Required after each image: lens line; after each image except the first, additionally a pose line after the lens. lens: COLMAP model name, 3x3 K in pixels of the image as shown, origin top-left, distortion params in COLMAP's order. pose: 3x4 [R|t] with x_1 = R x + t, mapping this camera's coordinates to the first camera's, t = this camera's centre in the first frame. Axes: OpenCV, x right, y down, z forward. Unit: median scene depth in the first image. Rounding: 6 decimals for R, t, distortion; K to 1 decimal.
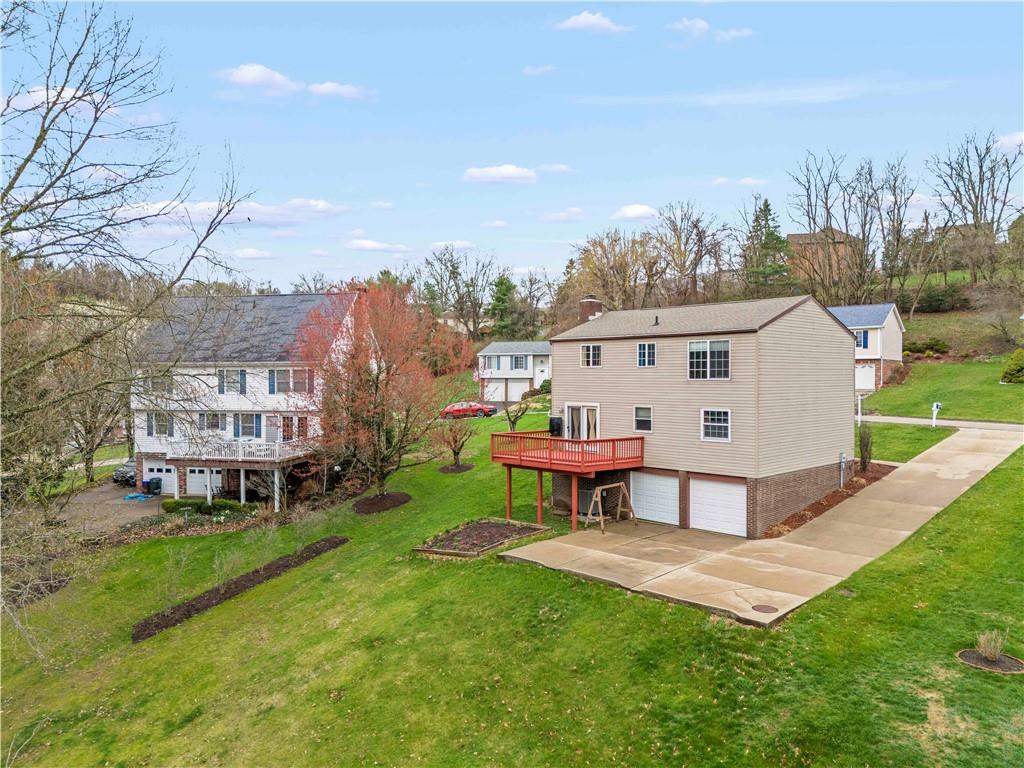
lens RADIAL K [[748.1, 0, 510.9], [0, 748.1, 380.9], [0, 0, 1]] dist [0.095297, -0.100596]
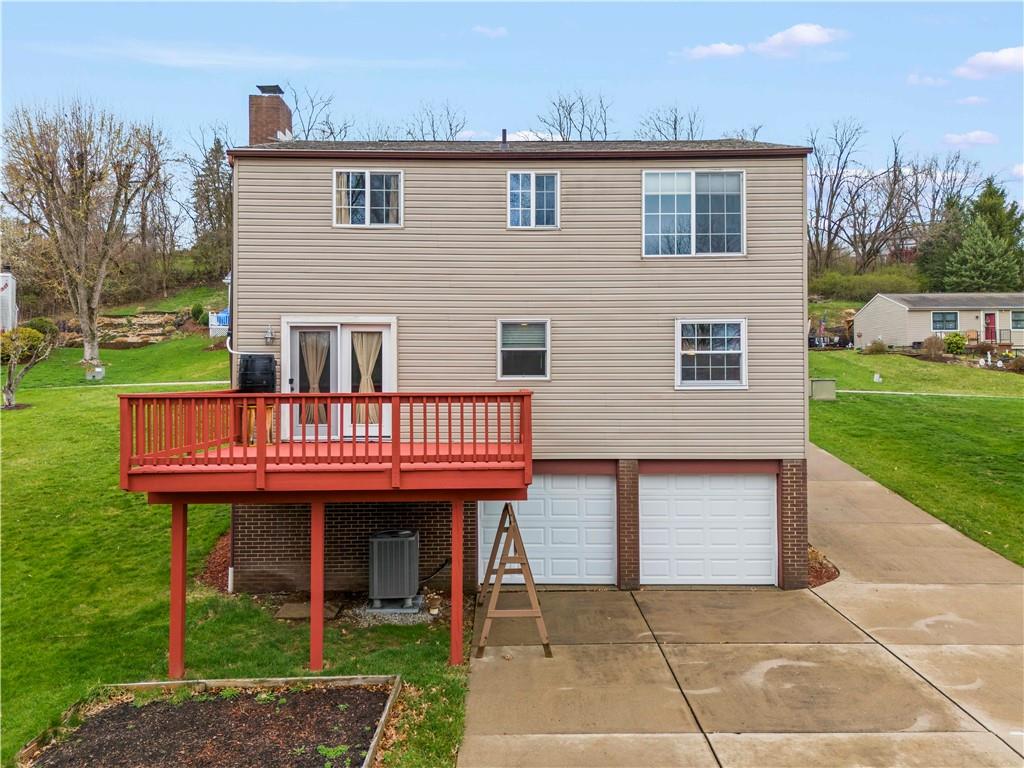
lens RADIAL K [[765.6, 0, 508.1], [0, 765.6, 358.9], [0, 0, 1]] dist [0.101329, -0.097090]
pose [[0.690114, 0.009516, 0.723638, -0.151806], [0.005834, 0.999808, -0.018711, 0.066442], [-0.723677, 0.017134, 0.689926, 0.722792]]
